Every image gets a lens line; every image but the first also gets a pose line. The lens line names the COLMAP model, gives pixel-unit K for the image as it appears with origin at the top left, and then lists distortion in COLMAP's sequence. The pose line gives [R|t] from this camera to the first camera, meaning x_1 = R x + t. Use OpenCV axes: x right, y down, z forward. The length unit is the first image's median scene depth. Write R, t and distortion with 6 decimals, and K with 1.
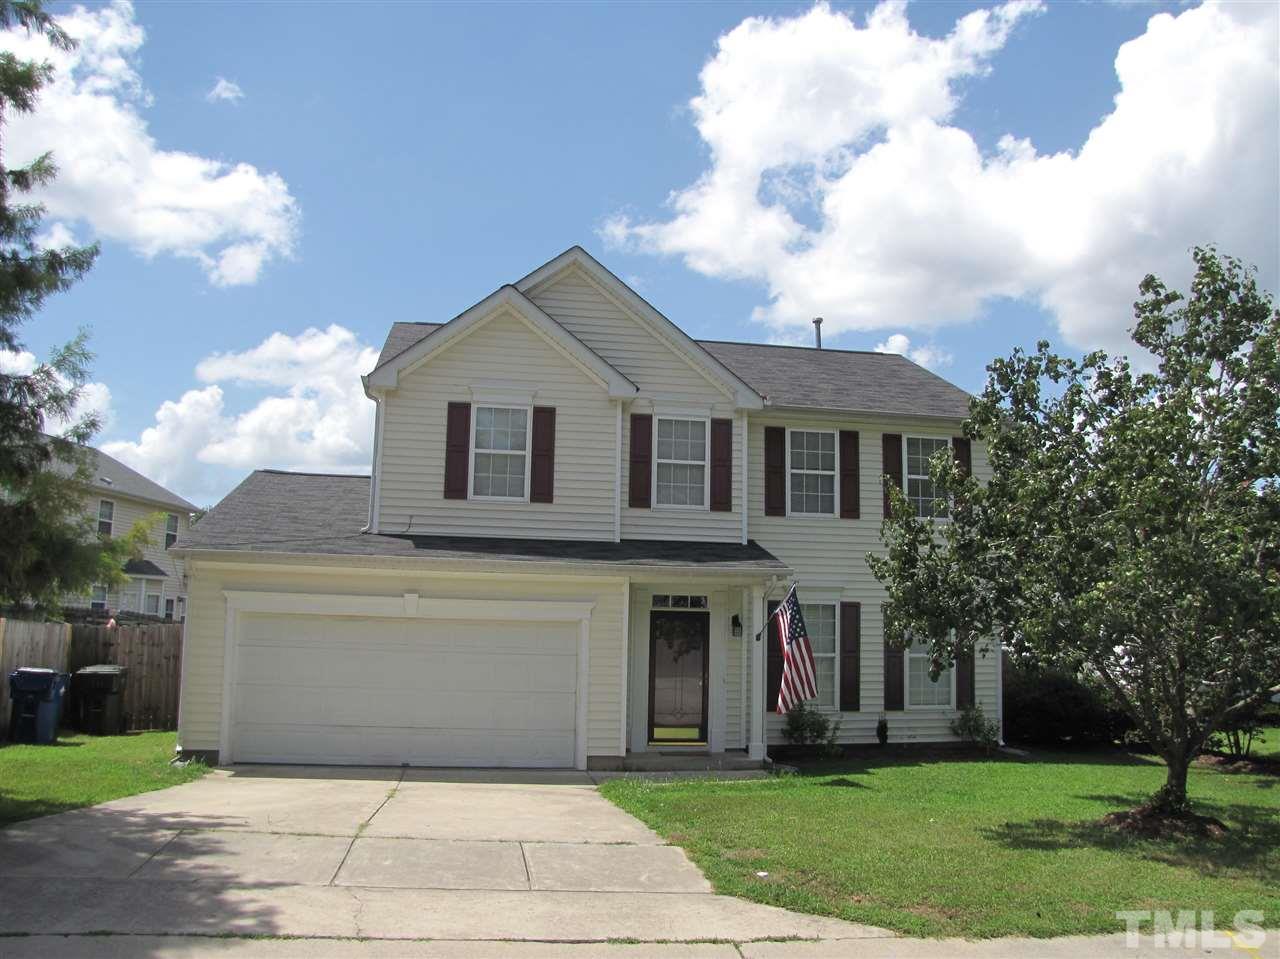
lens RADIAL K [[1060.3, 0, 645.1], [0, 1060.3, 456.8], [0, 0, 1]] dist [-0.184189, 0.159219]
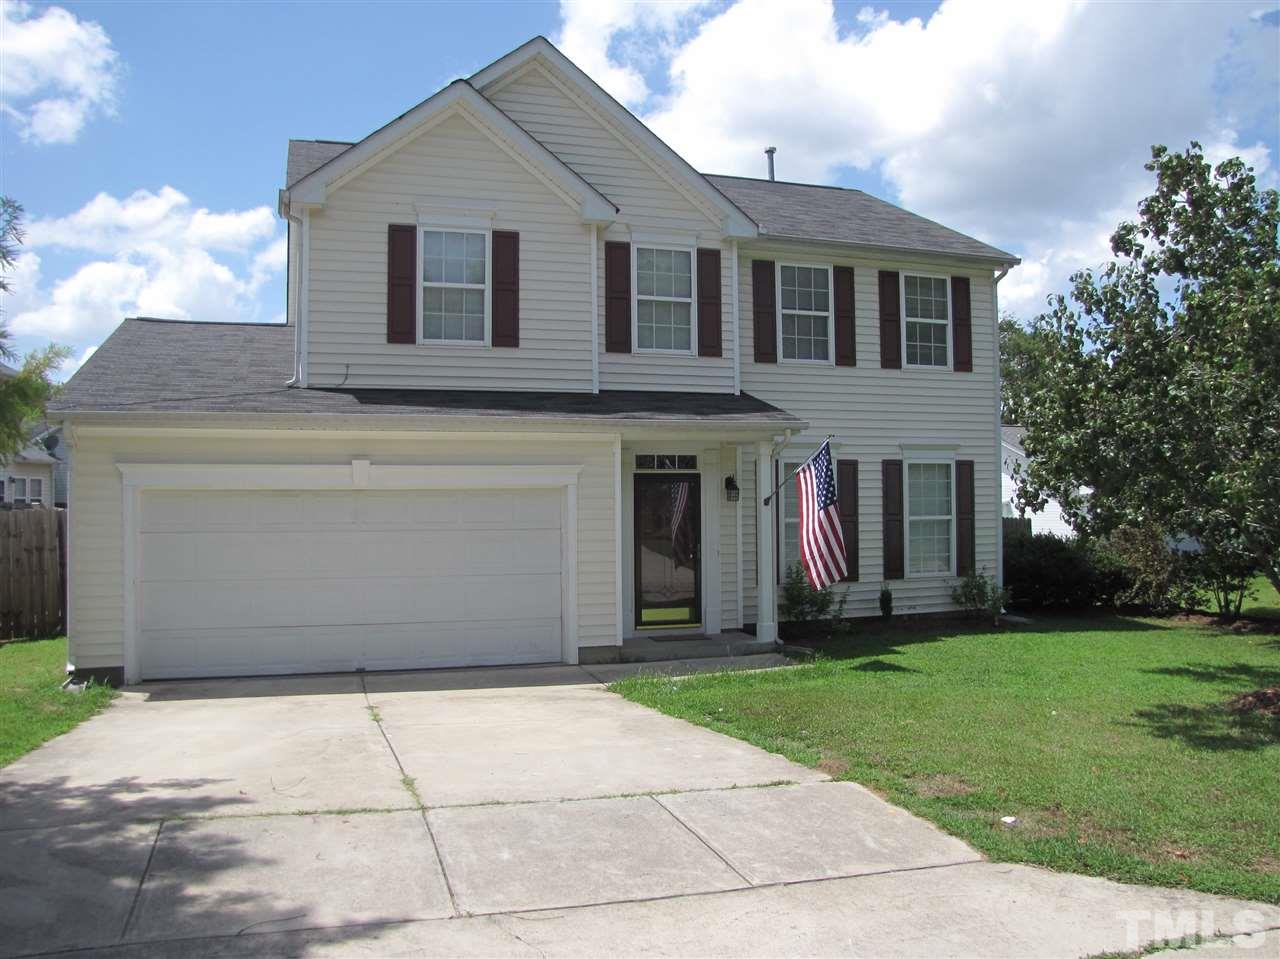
lens RADIAL K [[1060.3, 0, 645.1], [0, 1060.3, 456.8], [0, 0, 1]] dist [-0.184189, 0.159219]
pose [[0.987965, -0.020865, 0.153265, -0.116195], [0.001329, 0.991969, 0.126473, 0.023957], [-0.154673, -0.124747, 0.980058, 0.160883]]
